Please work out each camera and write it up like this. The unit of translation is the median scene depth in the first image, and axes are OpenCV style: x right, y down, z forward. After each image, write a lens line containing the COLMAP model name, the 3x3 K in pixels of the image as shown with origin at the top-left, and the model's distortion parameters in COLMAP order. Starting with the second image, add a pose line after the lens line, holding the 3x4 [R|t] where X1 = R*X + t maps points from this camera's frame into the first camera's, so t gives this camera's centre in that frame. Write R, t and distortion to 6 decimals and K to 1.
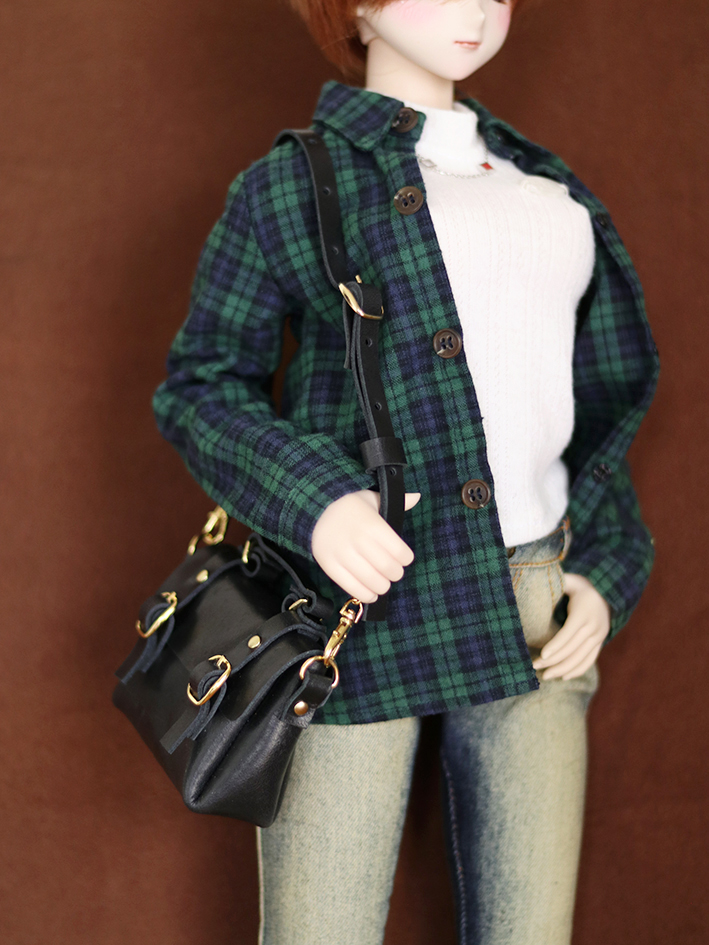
lens RADIAL K [[2590.3, 0, 354.5], [0, 2590.3, 472.5], [0, 0, 1]] dist [-0.129433, -0.053350]
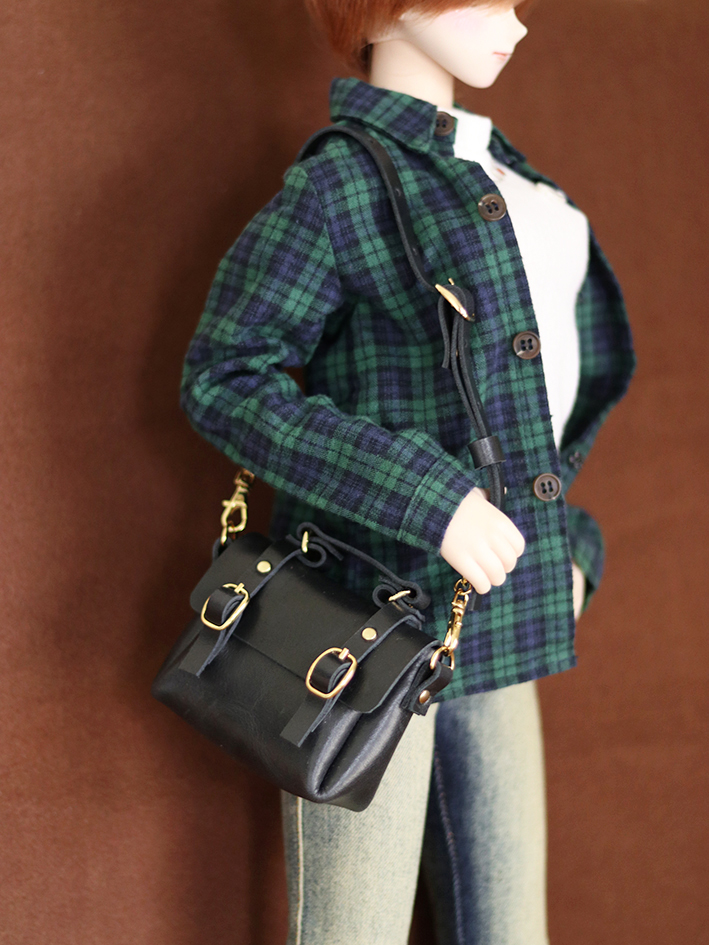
lens RADIAL K [[2539.3, 0, 354.5], [0, 2539.3, 472.5], [0, 0, 1]] dist [-0.118816, -1.057841]
pose [[0.879806, -0.008443, 0.475258, -0.512399], [-0.013860, 0.998961, 0.043403, -0.041387], [-0.475131, -0.044773, 0.878775, 0.118784]]
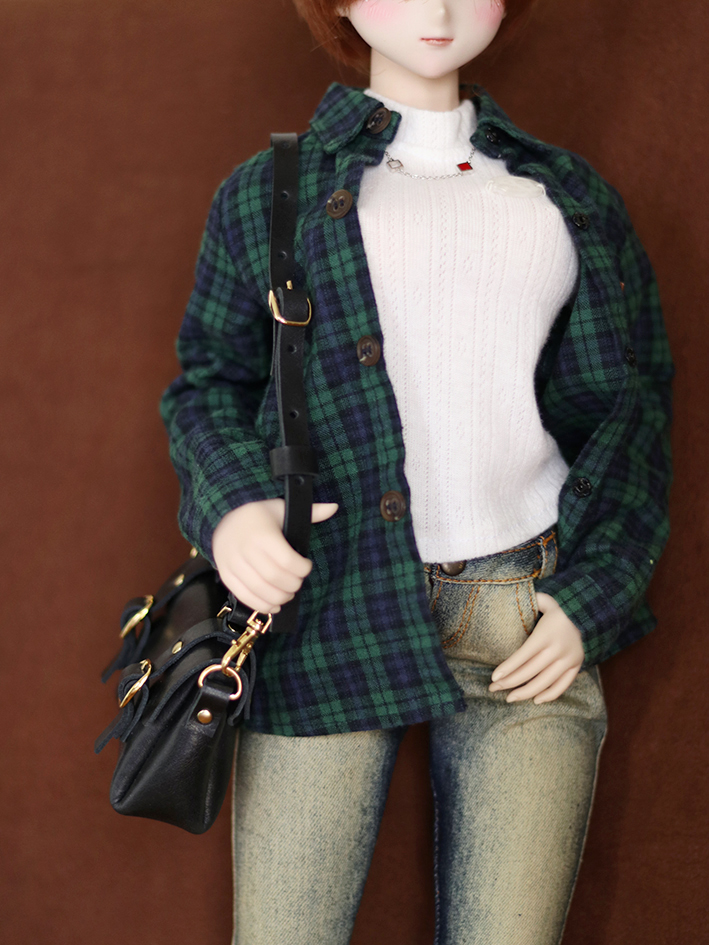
lens RADIAL K [[2590.3, 0, 354.5], [0, 2590.3, 472.5], [0, 0, 1]] dist [-0.129433, -0.053350]
pose [[0.928137, 0.022403, -0.371565, 0.388338], [-0.021821, 0.999745, 0.005771, -0.009426], [0.371600, 0.002752, 0.928389, 0.093979]]
